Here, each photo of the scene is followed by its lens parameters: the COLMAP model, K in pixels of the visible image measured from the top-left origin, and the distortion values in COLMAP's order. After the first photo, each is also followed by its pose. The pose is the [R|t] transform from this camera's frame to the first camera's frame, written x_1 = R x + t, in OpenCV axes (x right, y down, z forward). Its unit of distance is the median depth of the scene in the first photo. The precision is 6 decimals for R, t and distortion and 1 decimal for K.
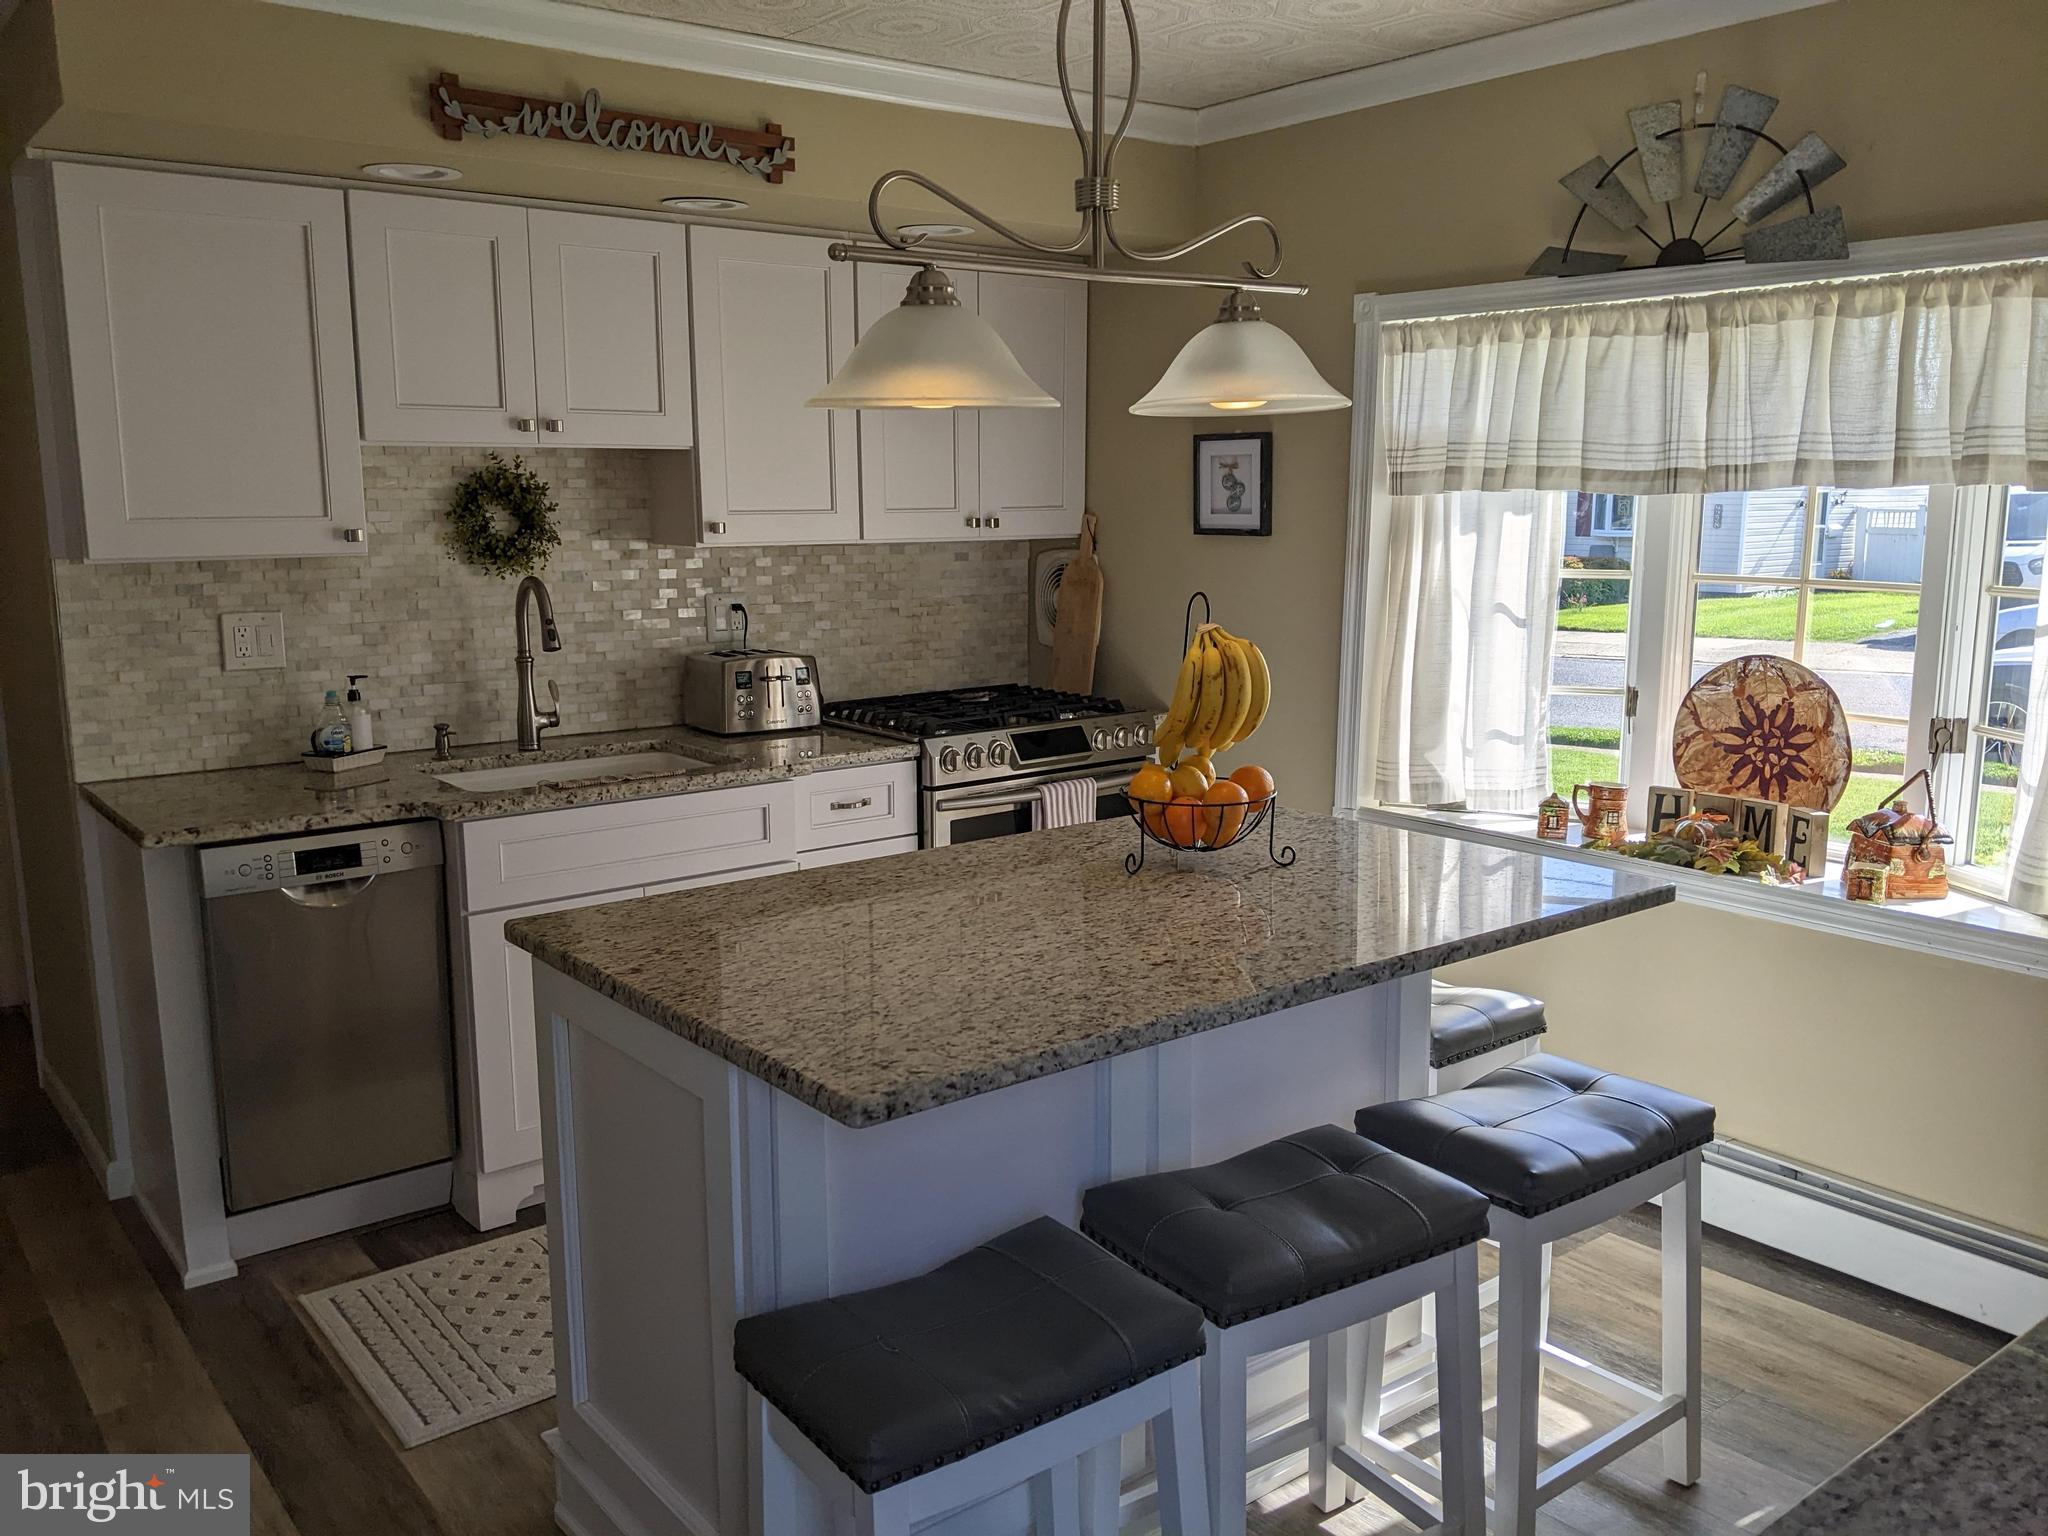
lens RADIAL K [[1630.5, 0, 1023.0], [0, 1630.5, 778.4], [0, 0, 1]] dist [0.099736, -0.188565]
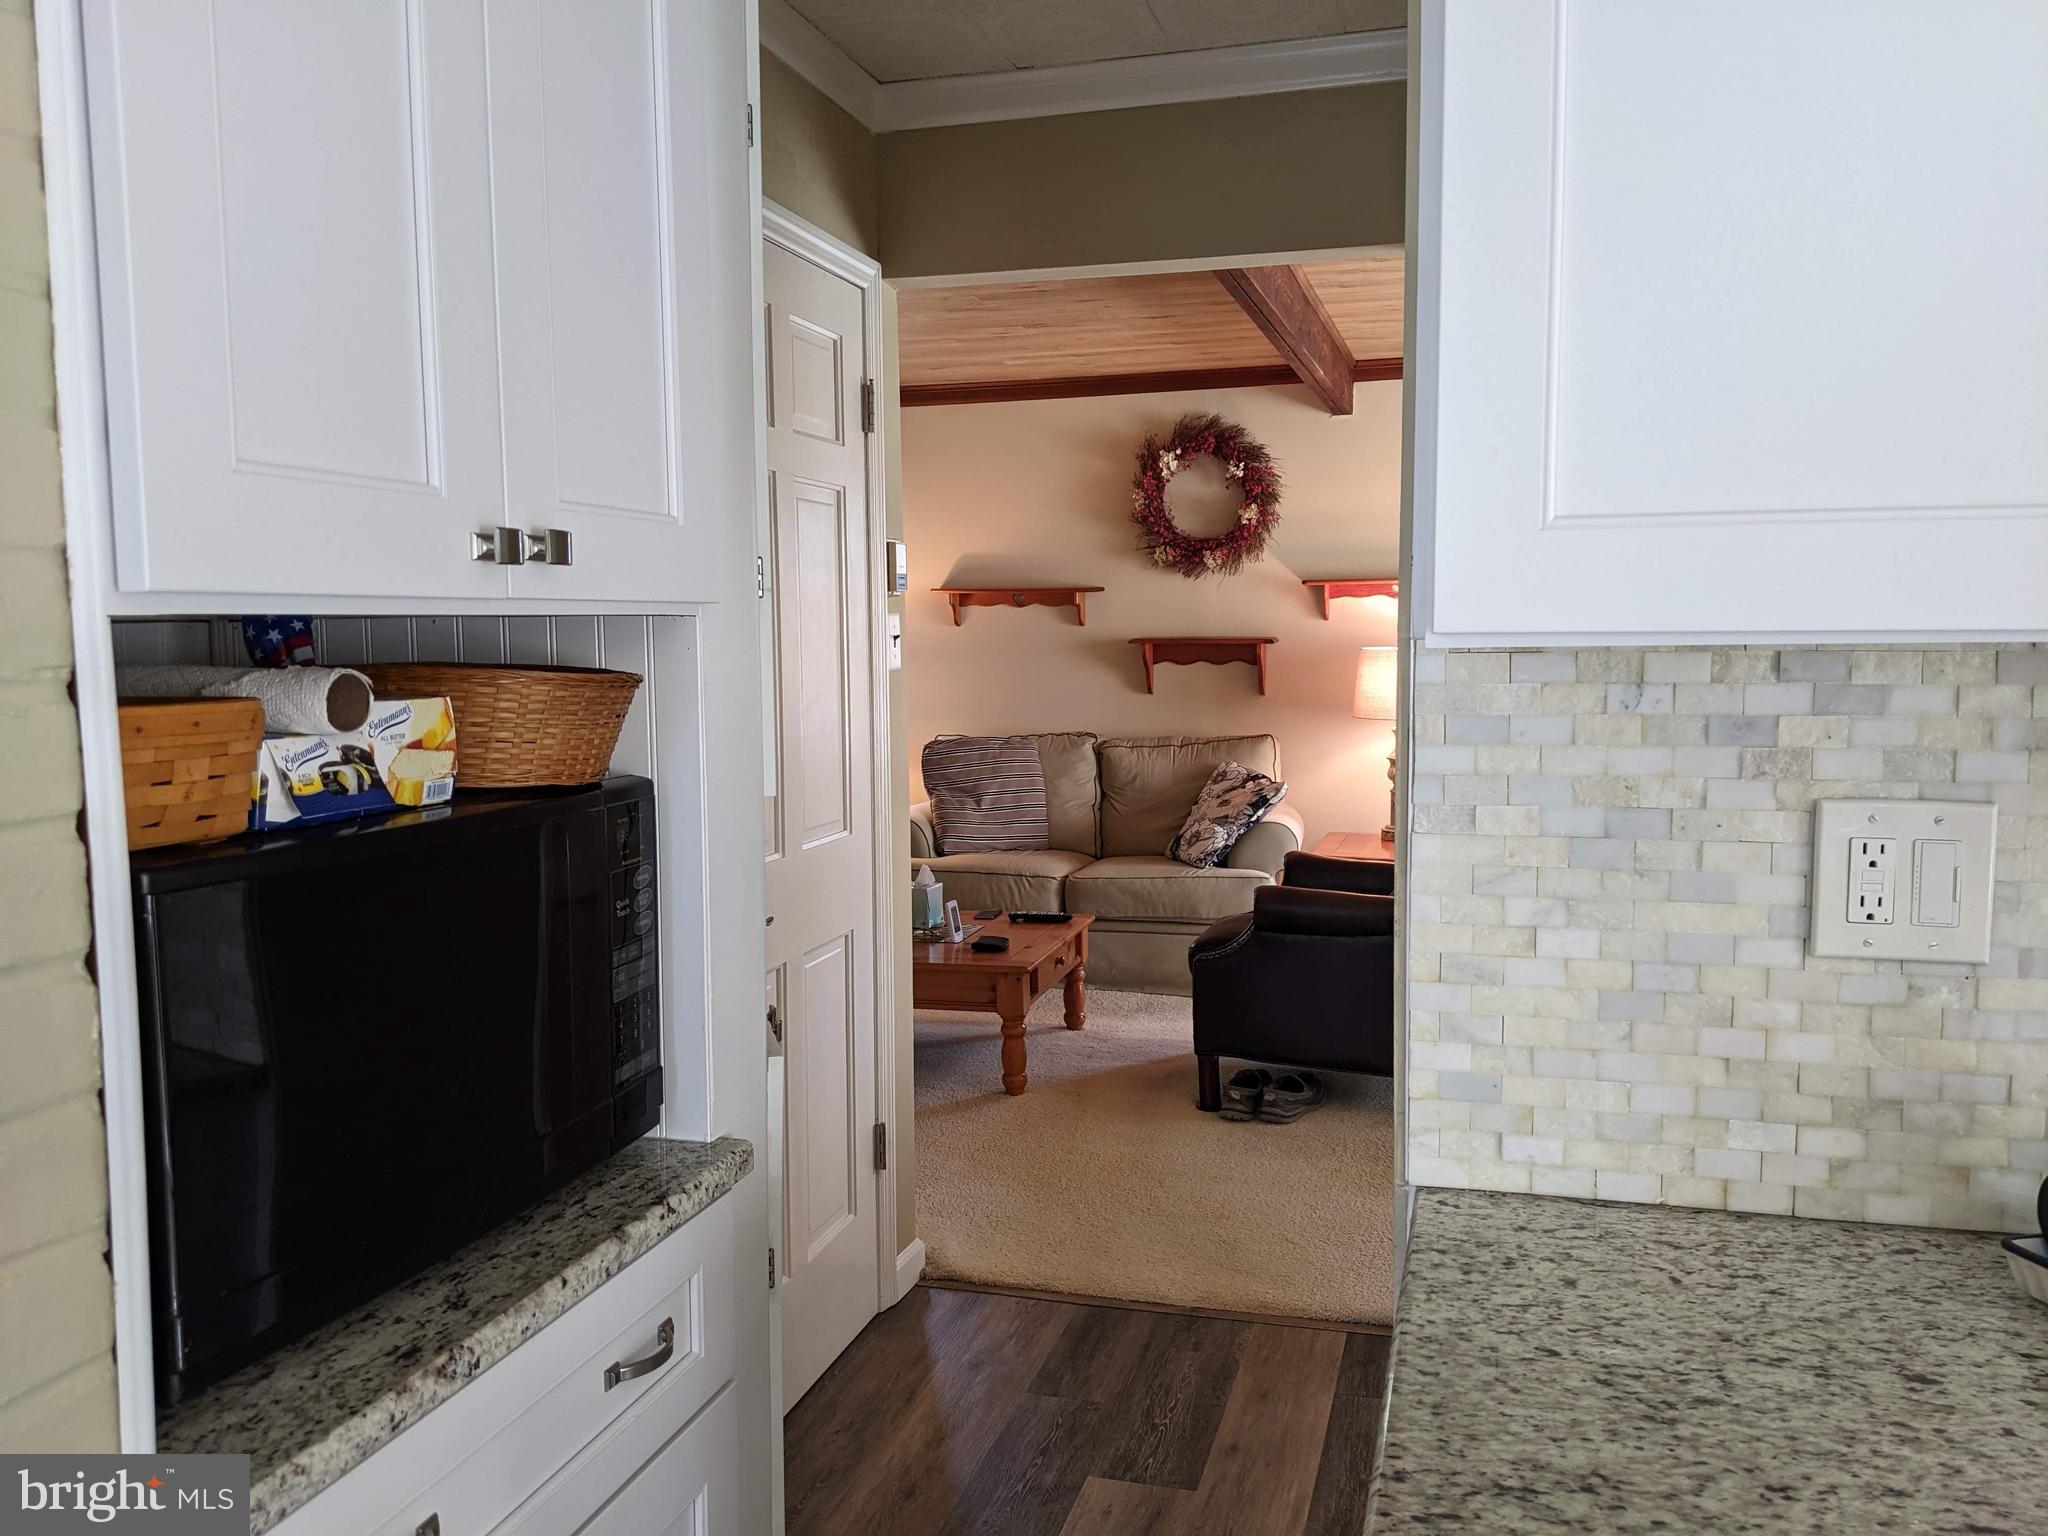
lens RADIAL K [[1633.9, 0, 1024.0], [0, 1633.9, 768.0], [0, 0, 1]] dist [0.089115, -0.117880]
pose [[0.602724, 0.065798, -0.795232, -0.300512], [-0.136341, 0.990431, -0.021387, -0.074670], [0.786216, 0.121313, 0.605928, 0.638386]]
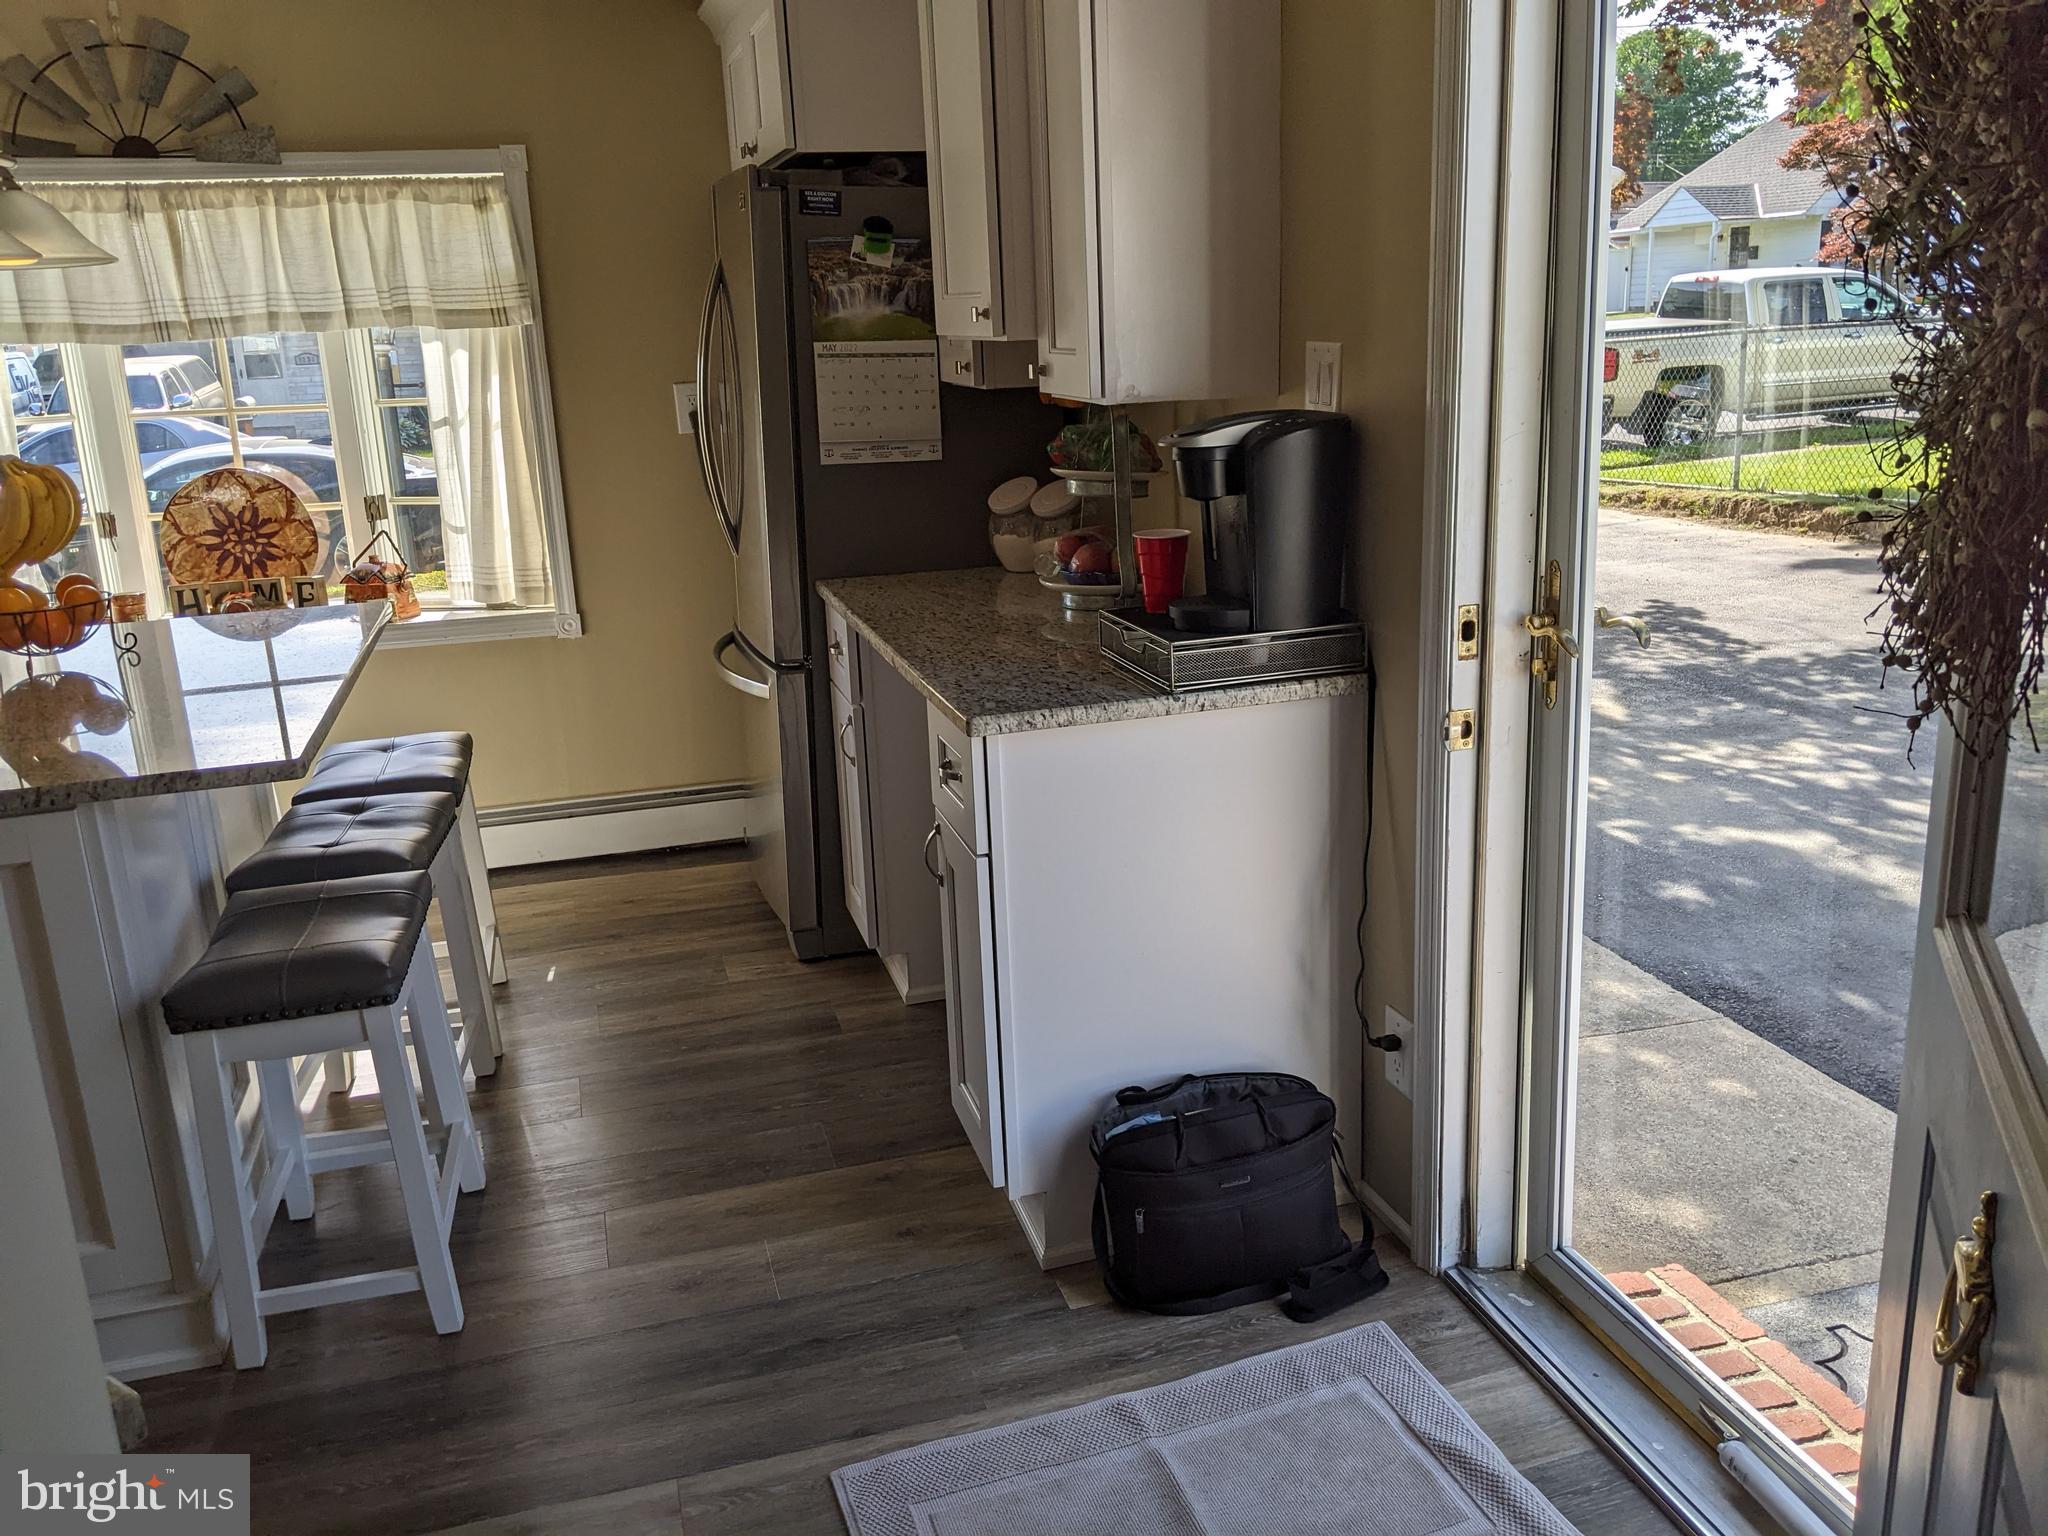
lens RADIAL K [[1639.0, 0, 1032.8], [0, 1639.0, 766.4], [0, 0, 1]] dist [0.048991, -0.083946]
pose [[0.367047, -0.254183, 0.894800, -0.527514], [0.197381, 0.961319, 0.192113, 0.025219], [-0.909020, 0.106102, 0.403020, -0.068730]]
